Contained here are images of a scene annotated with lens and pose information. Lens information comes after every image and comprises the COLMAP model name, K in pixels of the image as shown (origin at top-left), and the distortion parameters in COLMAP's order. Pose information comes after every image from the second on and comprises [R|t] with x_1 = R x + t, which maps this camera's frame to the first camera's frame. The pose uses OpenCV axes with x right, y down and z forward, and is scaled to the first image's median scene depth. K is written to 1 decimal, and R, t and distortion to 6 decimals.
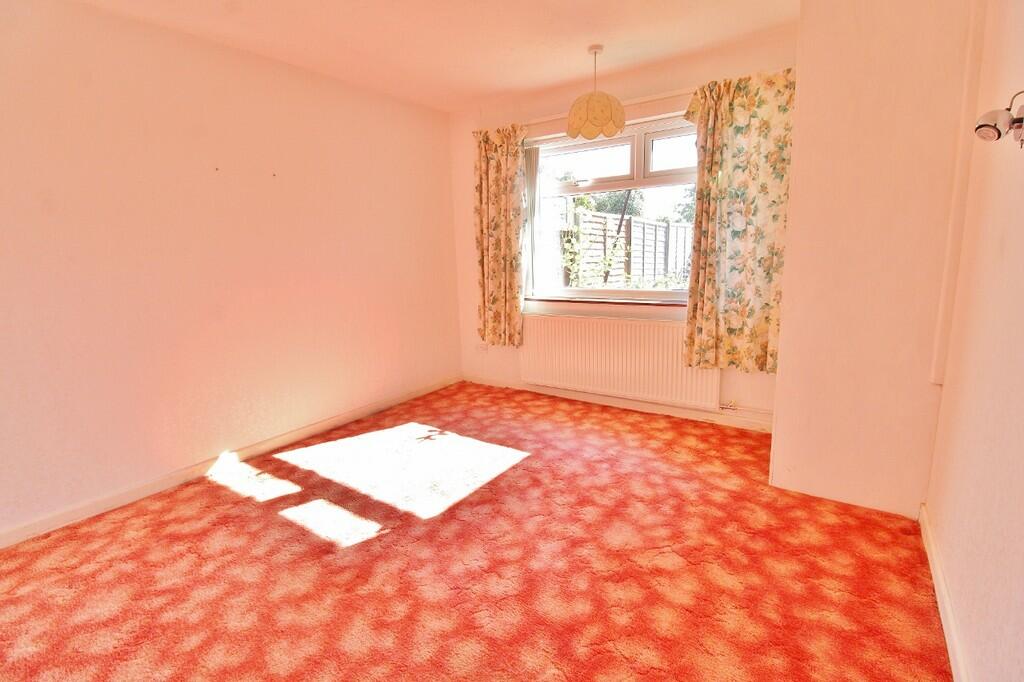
lens RADIAL K [[479.5, 0, 512.0], [0, 479.5, 338.0], [0, 0, 1]] dist [-0.000245, -0.011295]
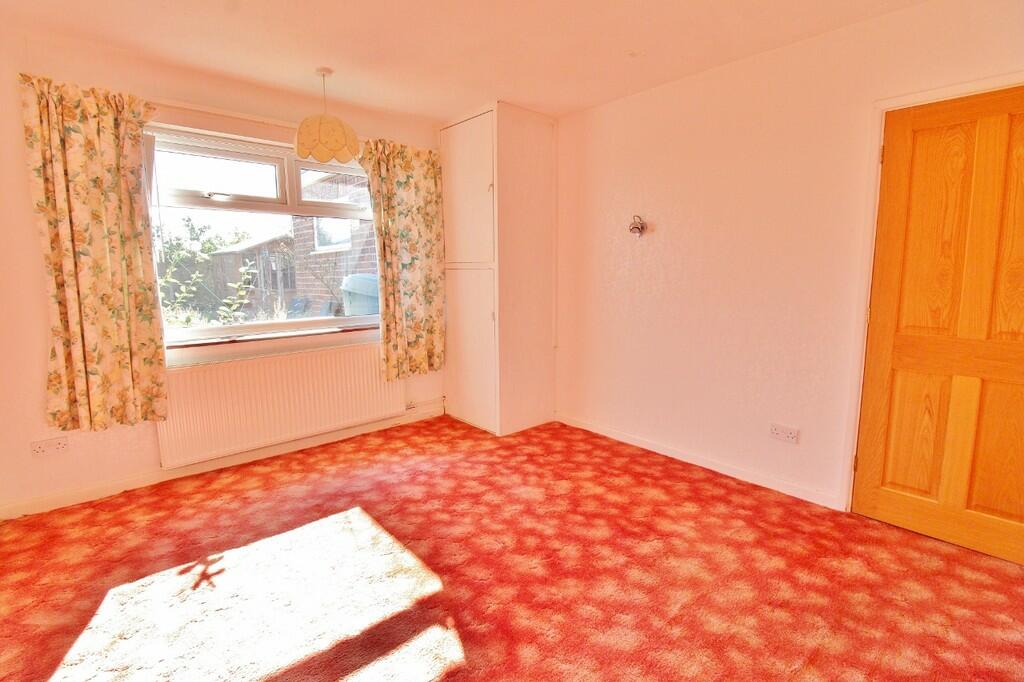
lens RADIAL K [[479.5, 0, 512.0], [0, 479.5, 338.0], [0, 0, 1]] dist [-0.000245, -0.011295]
pose [[0.226227, -0.106104, 0.968279, -0.699935], [0.179402, 0.981583, 0.065647, -0.066312], [-0.957411, 0.158860, 0.241095, 0.464839]]
